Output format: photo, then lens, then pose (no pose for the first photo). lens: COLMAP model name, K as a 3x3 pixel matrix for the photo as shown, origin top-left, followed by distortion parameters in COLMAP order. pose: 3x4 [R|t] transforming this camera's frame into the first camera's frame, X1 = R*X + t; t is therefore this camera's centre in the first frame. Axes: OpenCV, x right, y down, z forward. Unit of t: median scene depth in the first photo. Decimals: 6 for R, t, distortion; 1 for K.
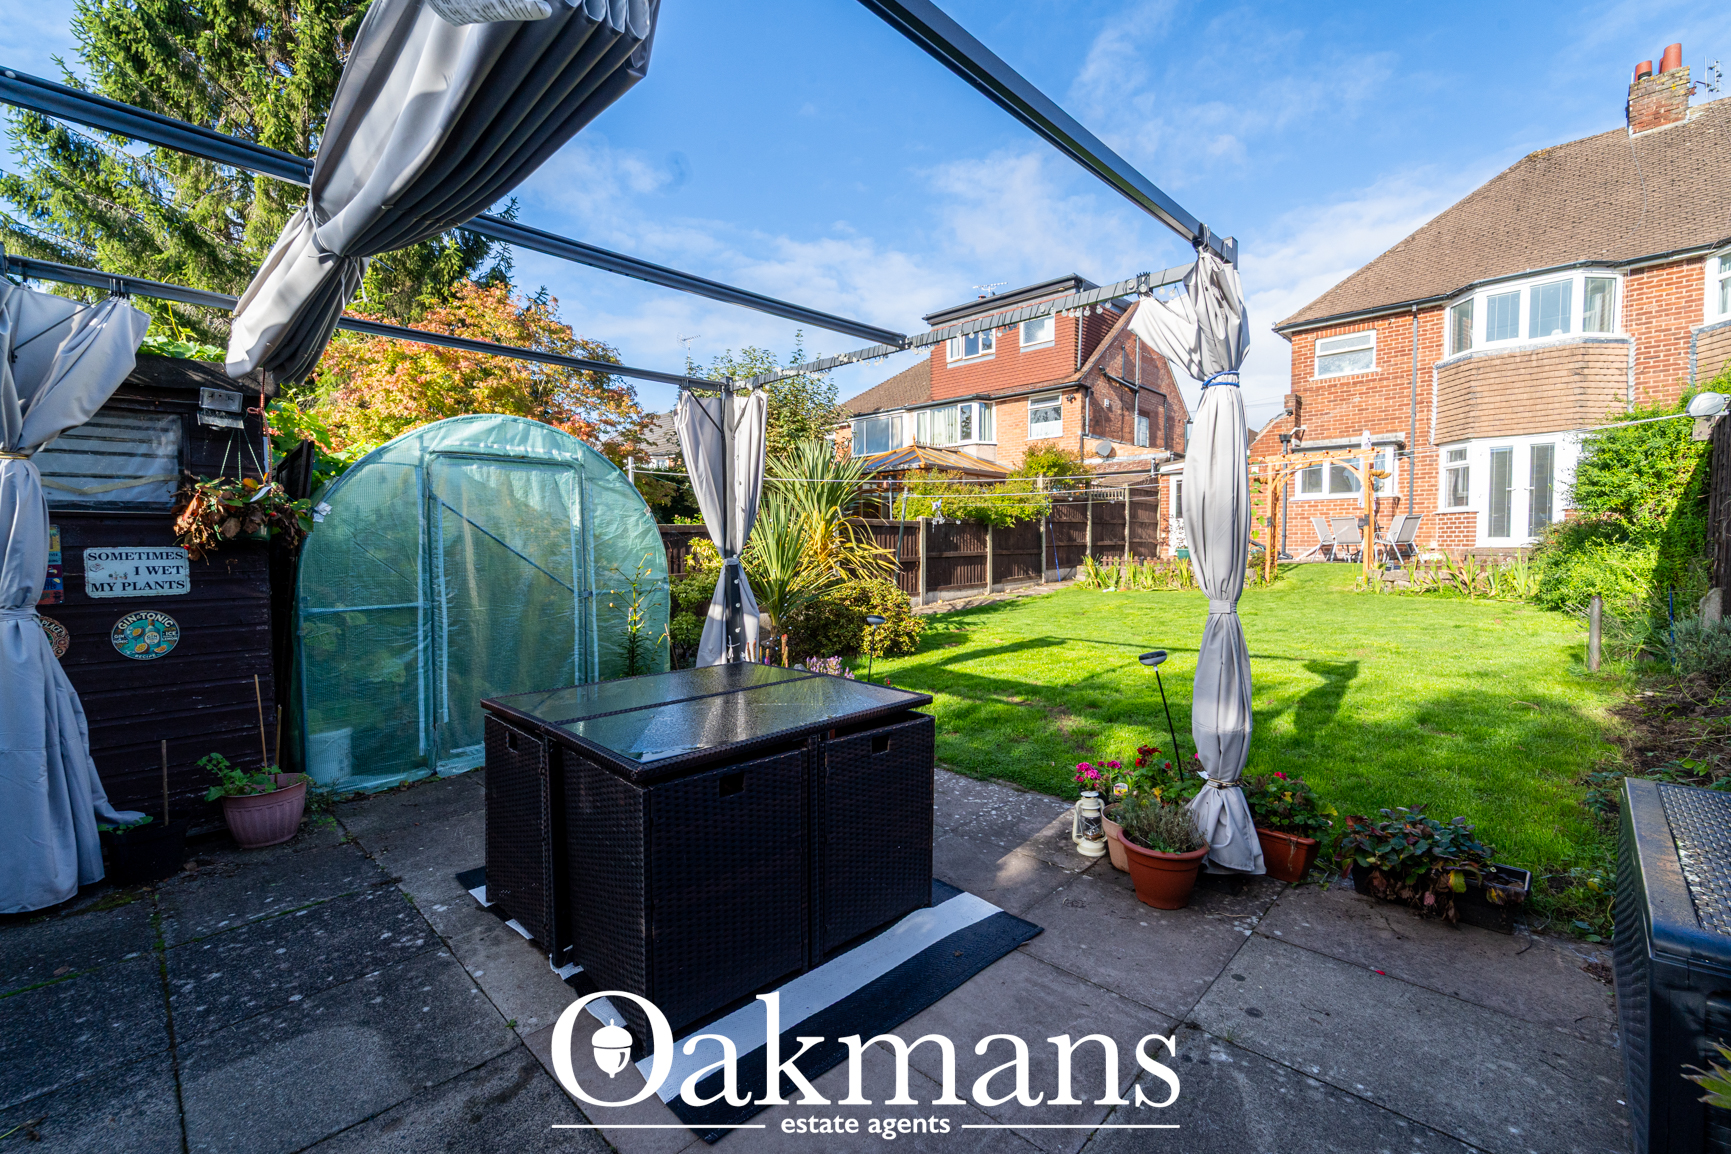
lens RADIAL K [[703.6, 0, 877.9], [0, 703.6, 584.8], [0, 0, 1]] dist [0.002608, -0.002906]
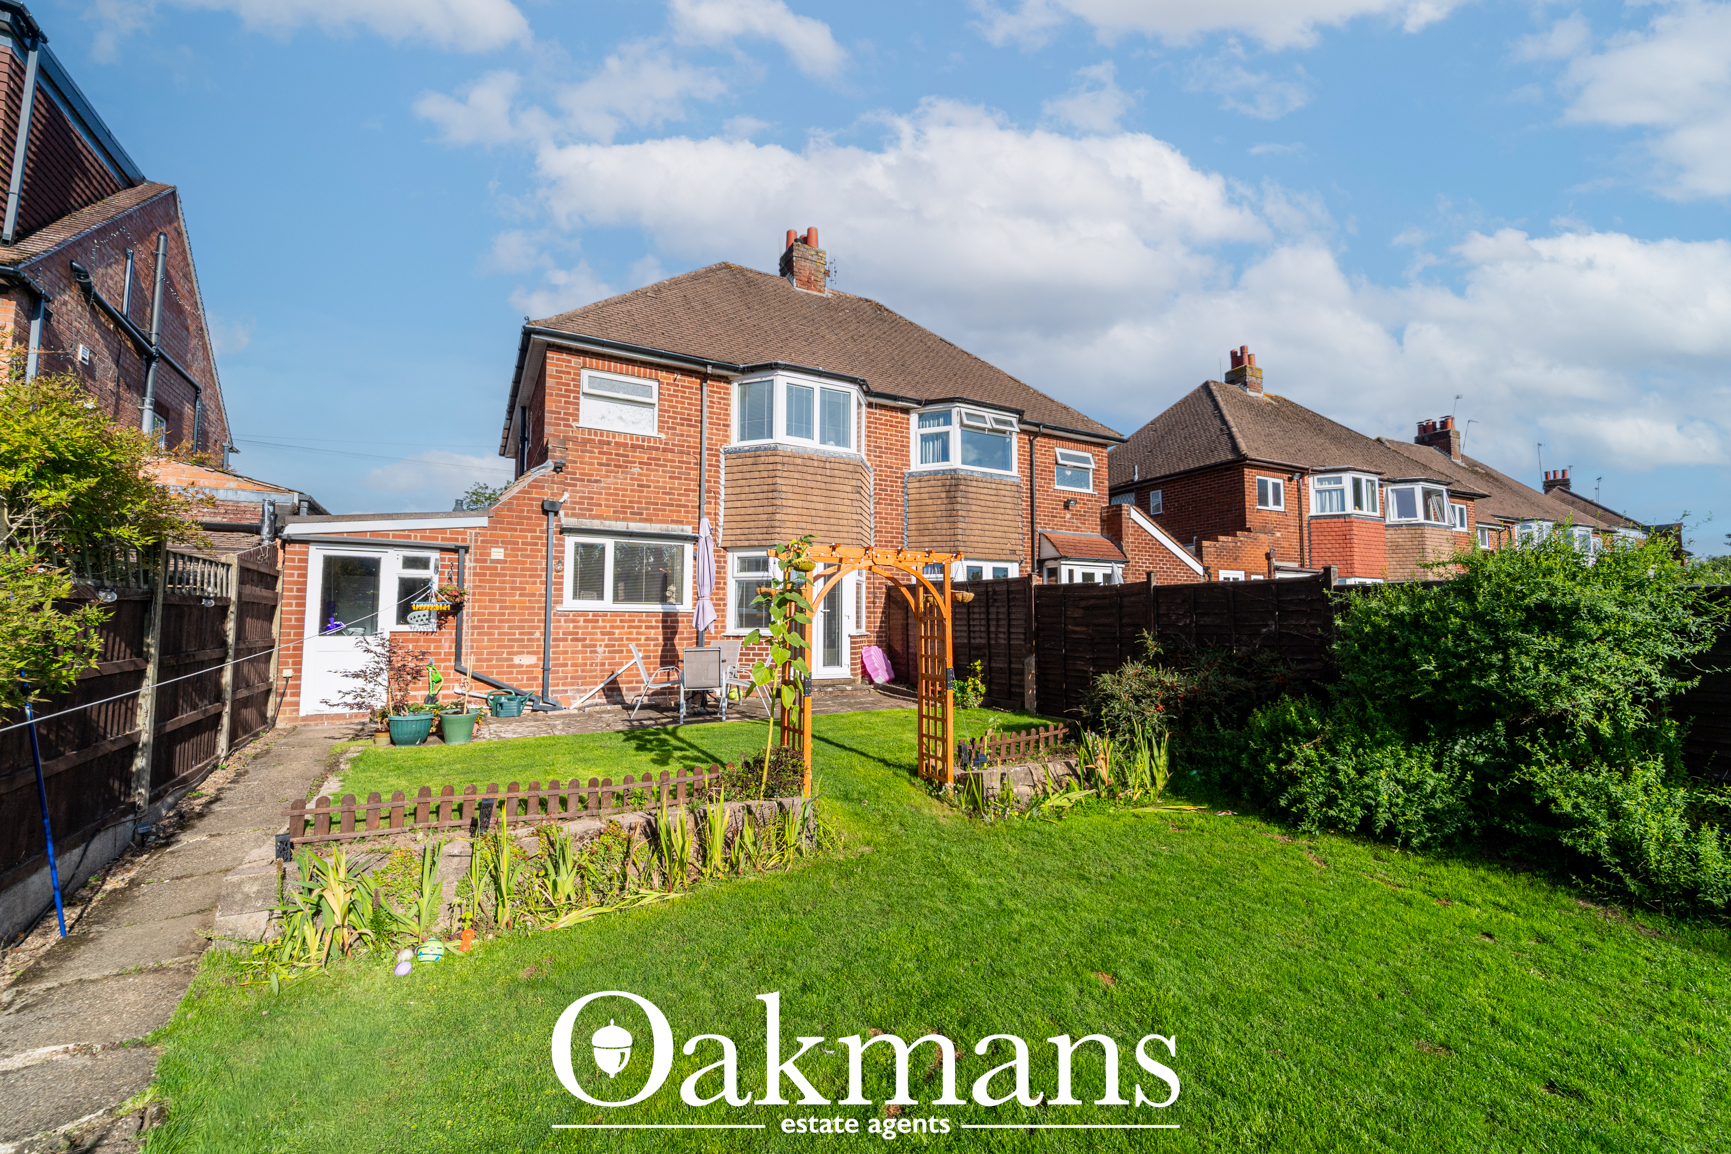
lens RADIAL K [[703.6, 0, 871.8], [0, 703.6, 575.9], [0, 0, 1]] dist [0.002608, -0.002906]
pose [[0.283622, 0.072090, 0.956223, 0.092448], [0.053447, 0.994432, -0.090823, -0.088744], [-0.957445, 0.076867, 0.278190, 0.632942]]
